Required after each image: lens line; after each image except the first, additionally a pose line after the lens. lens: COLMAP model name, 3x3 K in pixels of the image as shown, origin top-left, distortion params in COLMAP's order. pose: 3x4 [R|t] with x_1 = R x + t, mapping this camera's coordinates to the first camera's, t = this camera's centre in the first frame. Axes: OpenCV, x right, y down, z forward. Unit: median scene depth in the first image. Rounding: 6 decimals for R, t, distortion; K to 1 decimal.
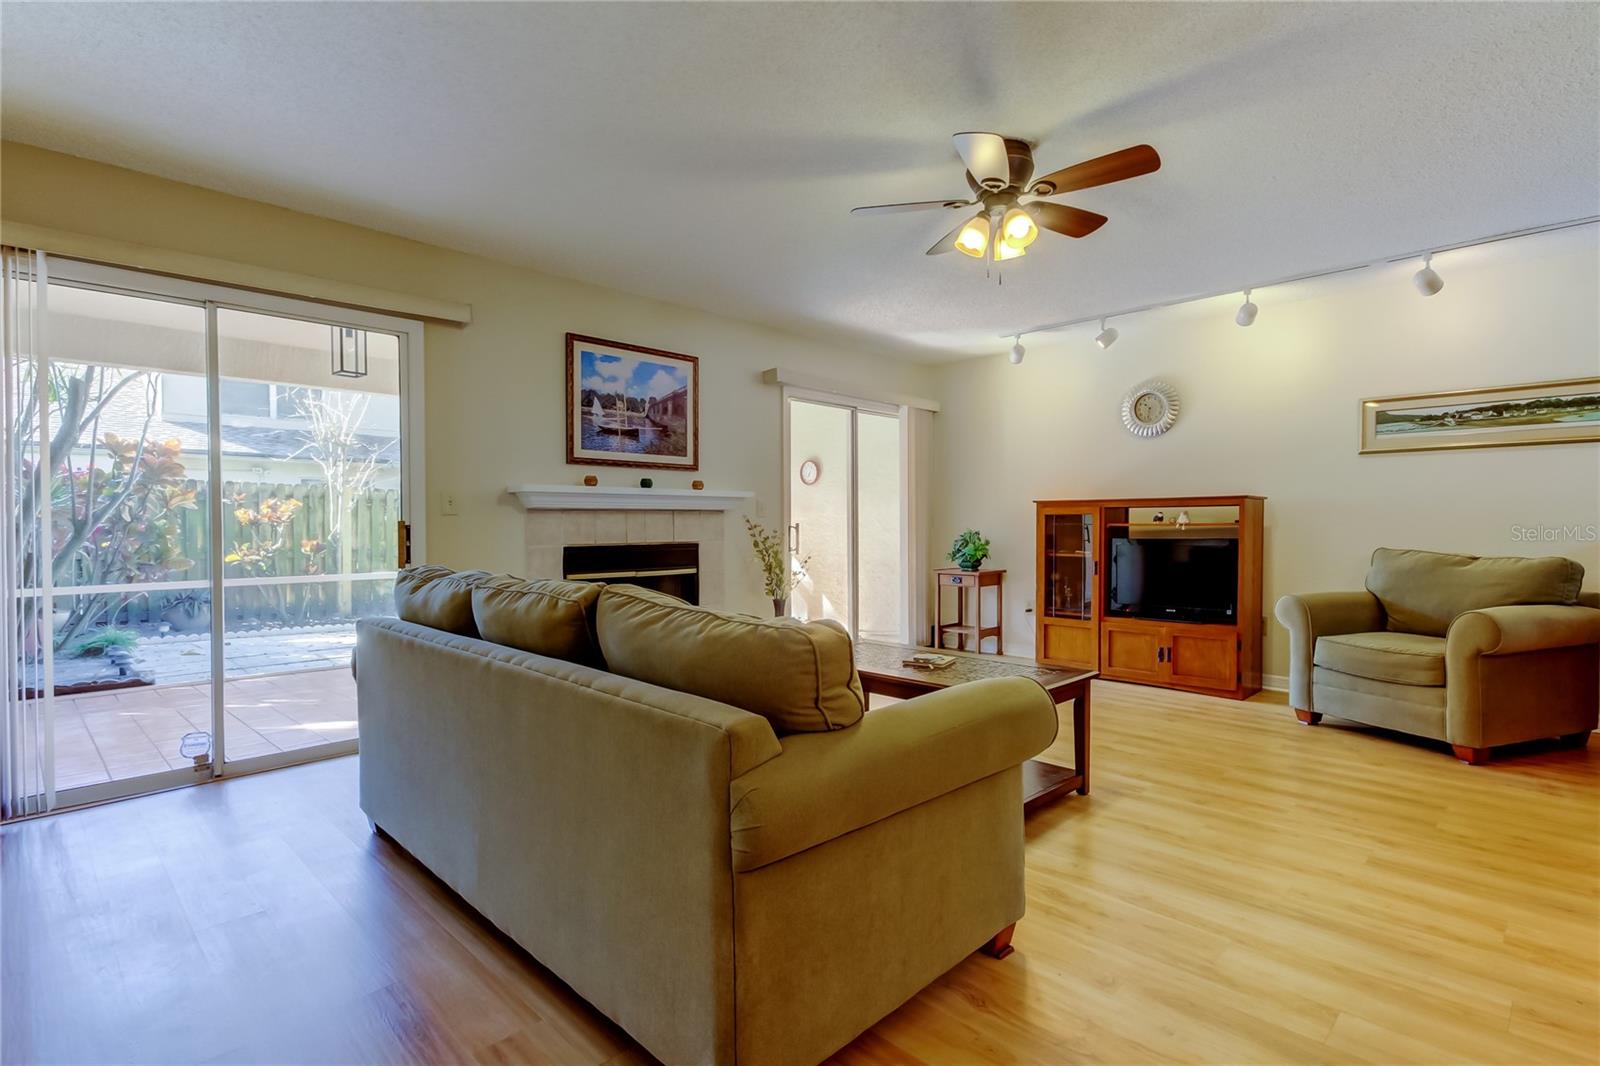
lens RADIAL K [[778.9, 0, 806.5], [0, 778.9, 530.2], [0, 0, 1]] dist [0.025475, 0.000758]
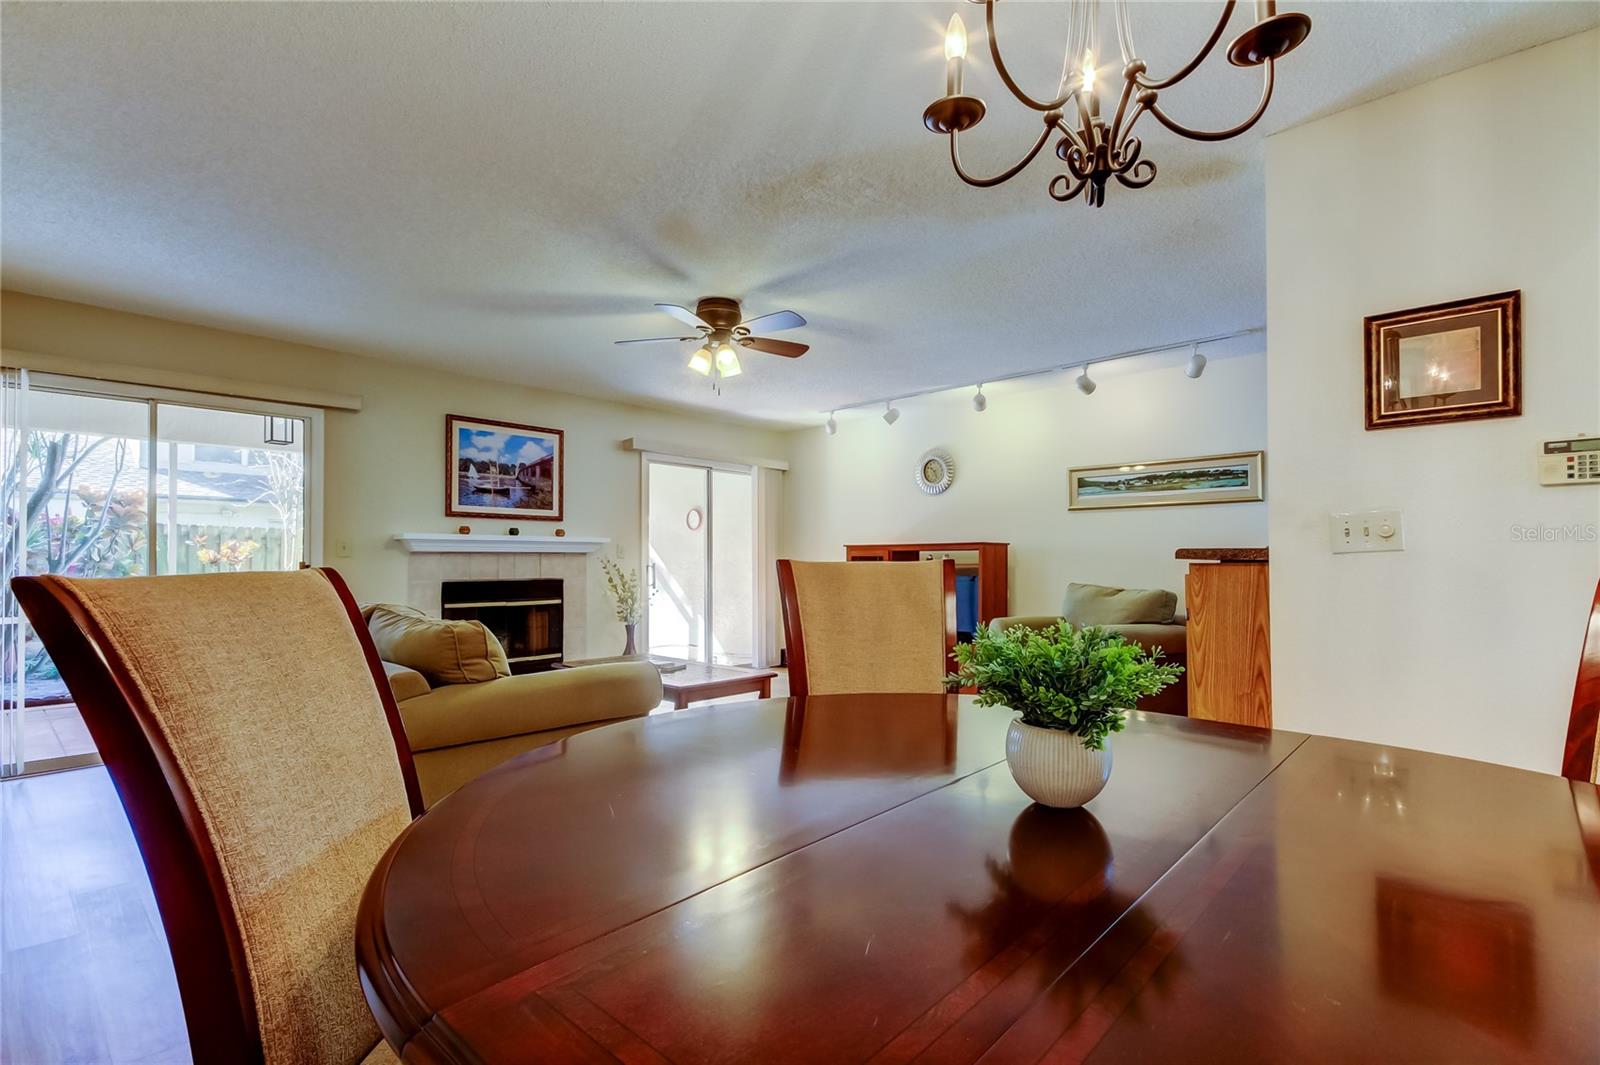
lens RADIAL K [[747.4, 0, 794.2], [0, 747.4, 546.9], [0, 0, 1]] dist [0.021964, 0.000036]
pose [[0.999678, 0.000839, 0.025380, 0.215200], [-0.000133, 0.999614, -0.027795, -0.001712], [-0.025393, 0.027783, 0.999291, -0.220093]]
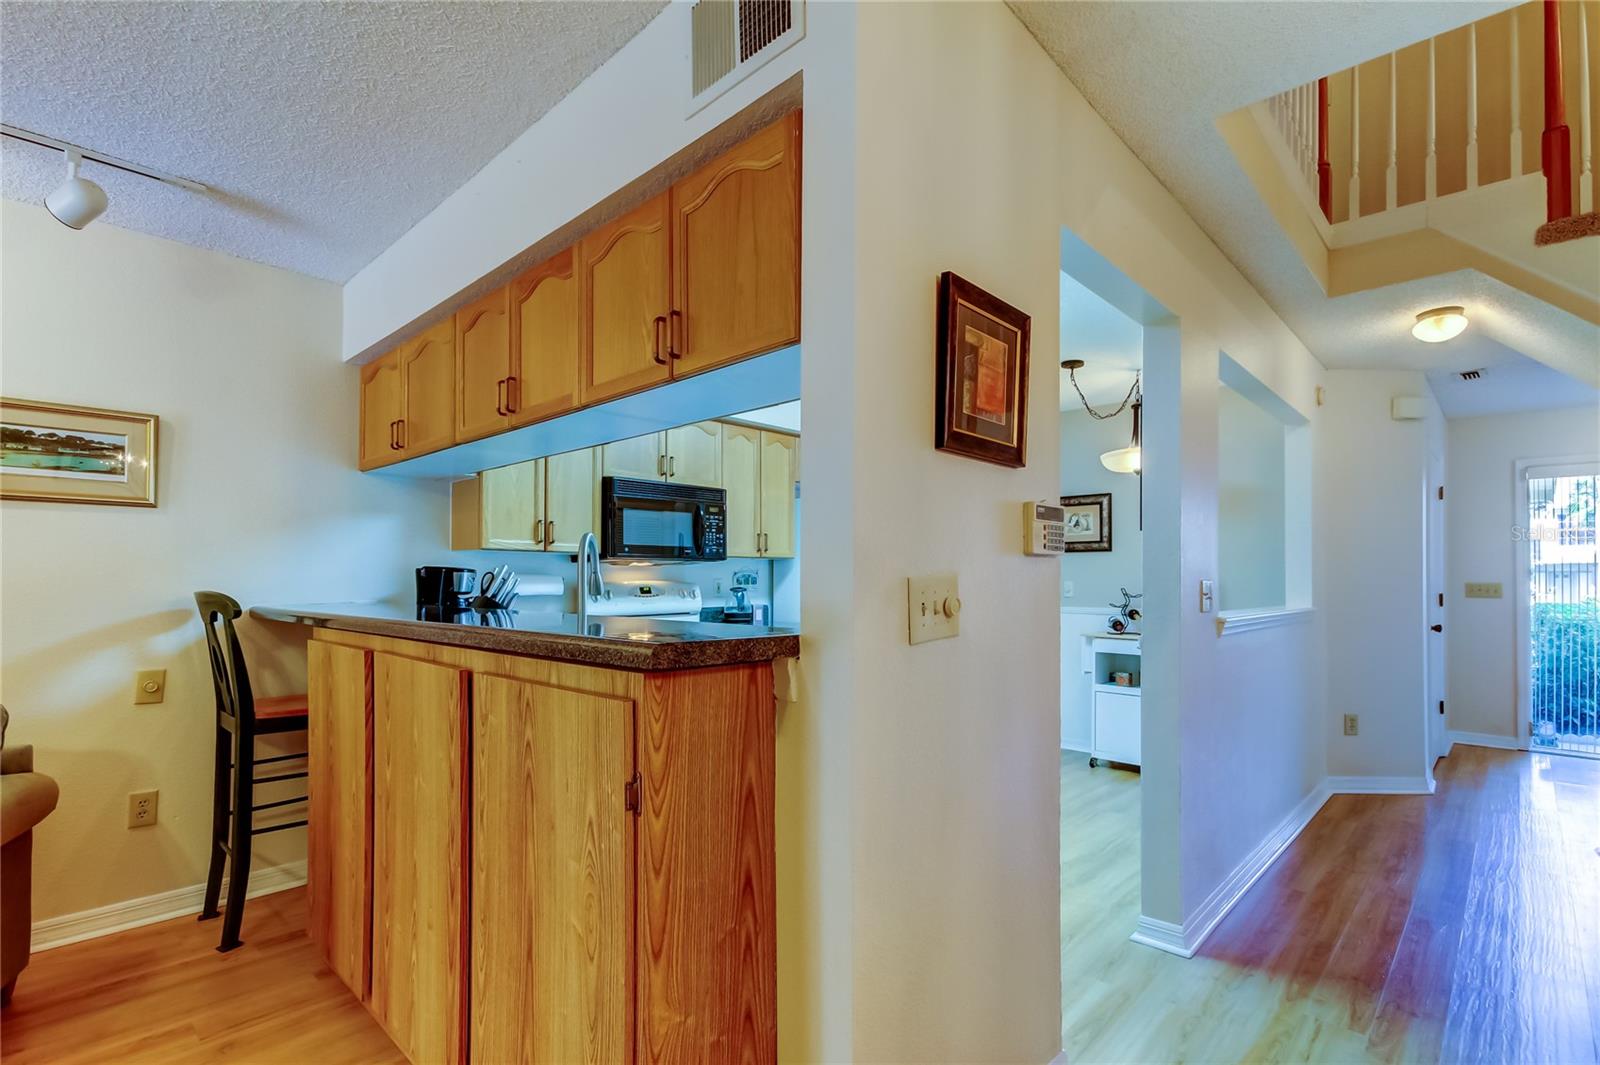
lens RADIAL K [[786.7, 0, 831.3], [0, 786.7, 565.9], [0, 0, 1]] dist [0.003722, 0.000370]
pose [[-0.035640, 0.017768, 0.999207, 0.275997], [0.004688, 0.999834, -0.017612, -0.036736], [-0.999354, 0.004057, -0.035717, 0.311559]]
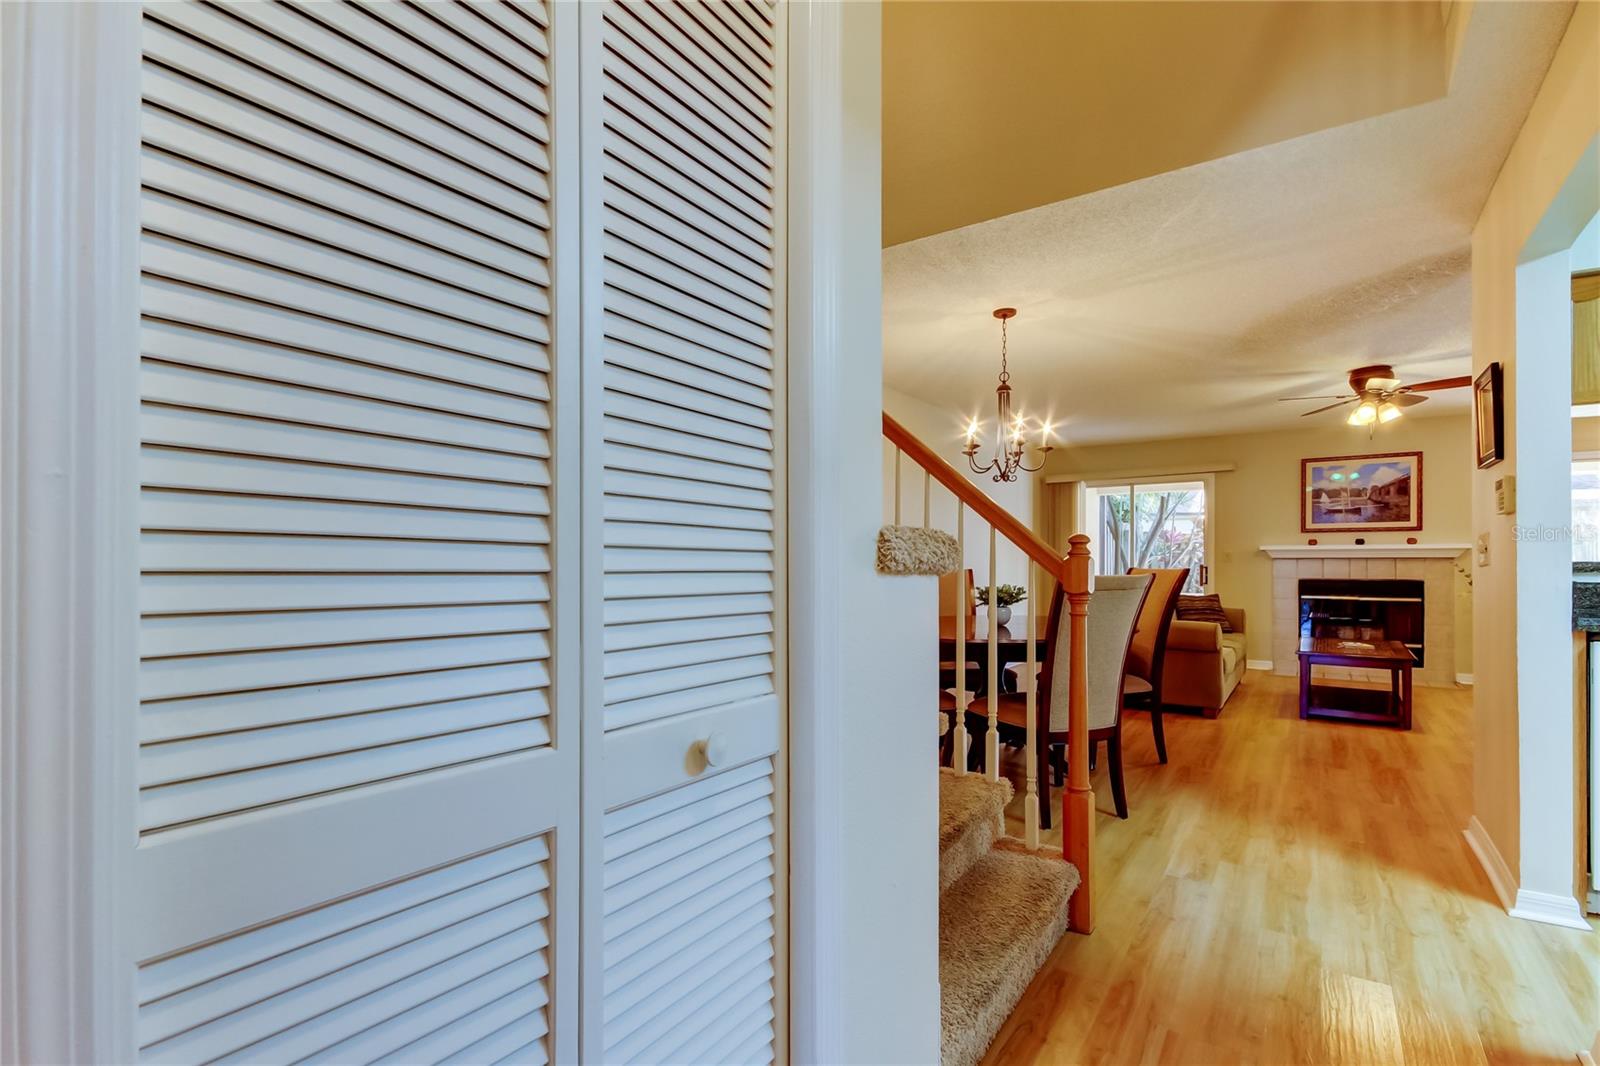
lens RADIAL K [[739.7, 0, 777.6], [0, 739.7, 564.2], [0, 0, 1]] dist [0.001222, 0.000051]
pose [[0.146837, 0.006834, -0.989137, 1.112742], [-0.009334, 0.999941, 0.005523, -0.010931], [0.989117, 0.008421, 0.146892, -0.399774]]
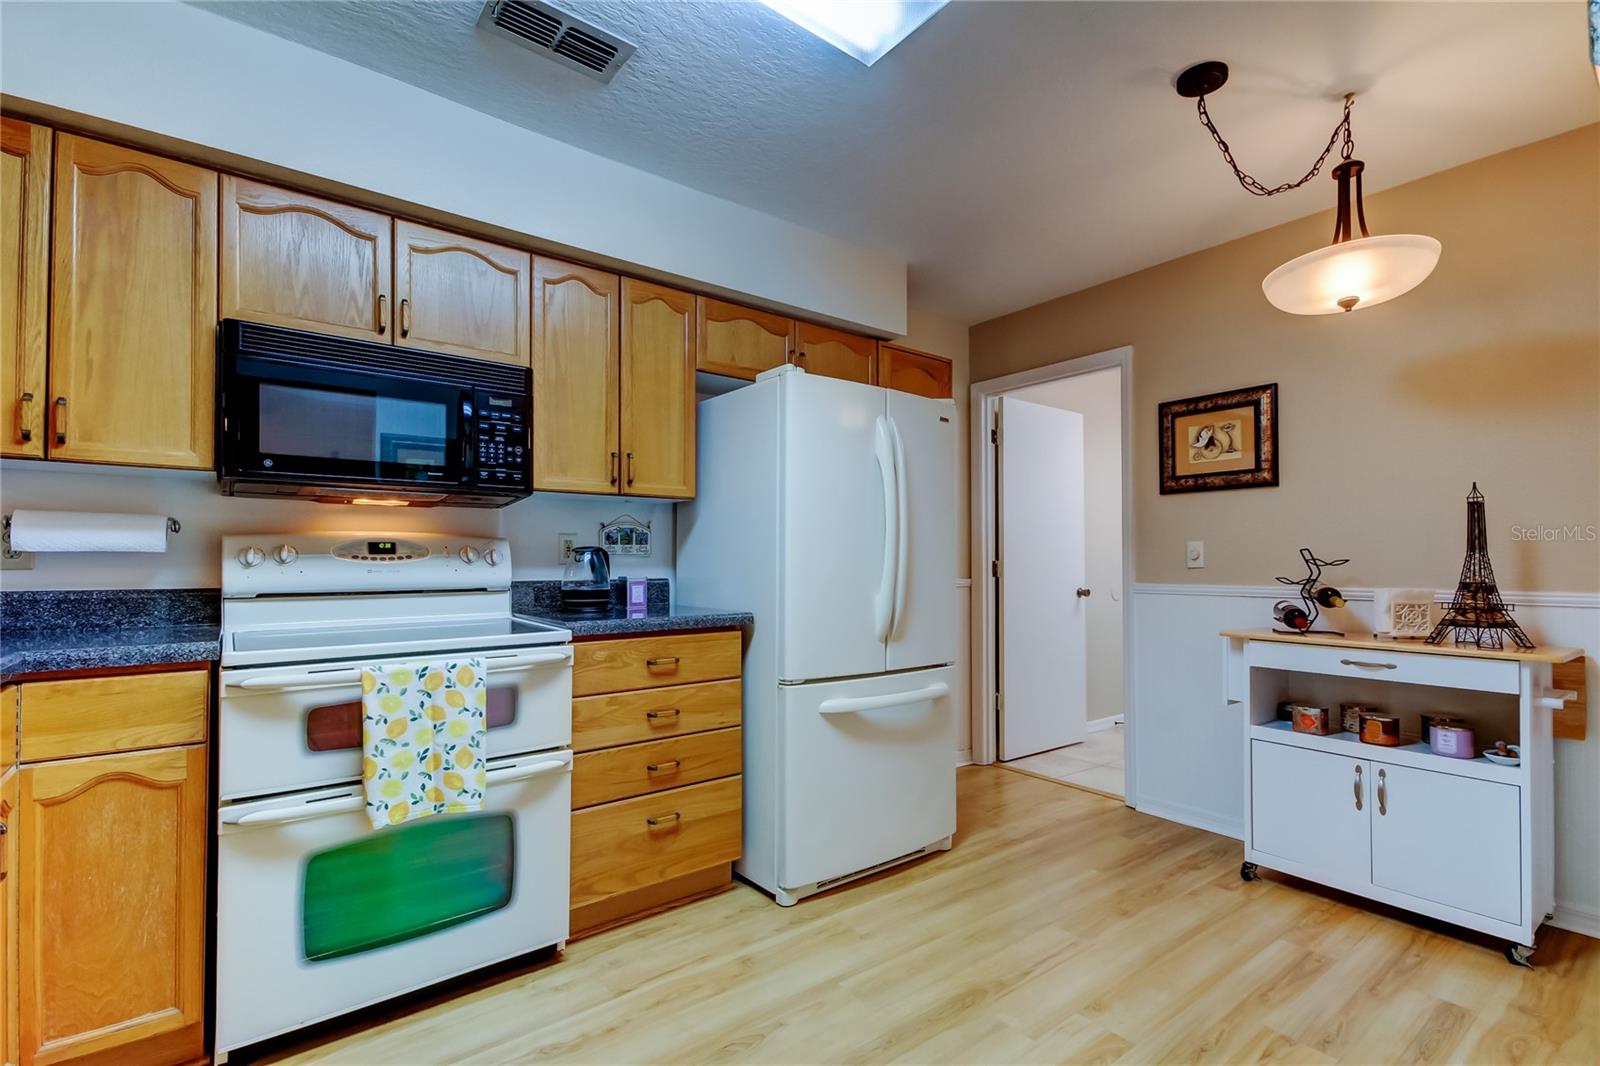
lens RADIAL K [[761.6, 0, 803.3], [0, 761.6, 548.7], [0, 0, 1]] dist [0.014337, -0.000566]
pose [[0.147412, 0.022590, 0.988817, 0.742666], [0.007175, 0.999688, -0.023908, -0.011286], [-0.989049, 0.010619, 0.147204, 0.151537]]
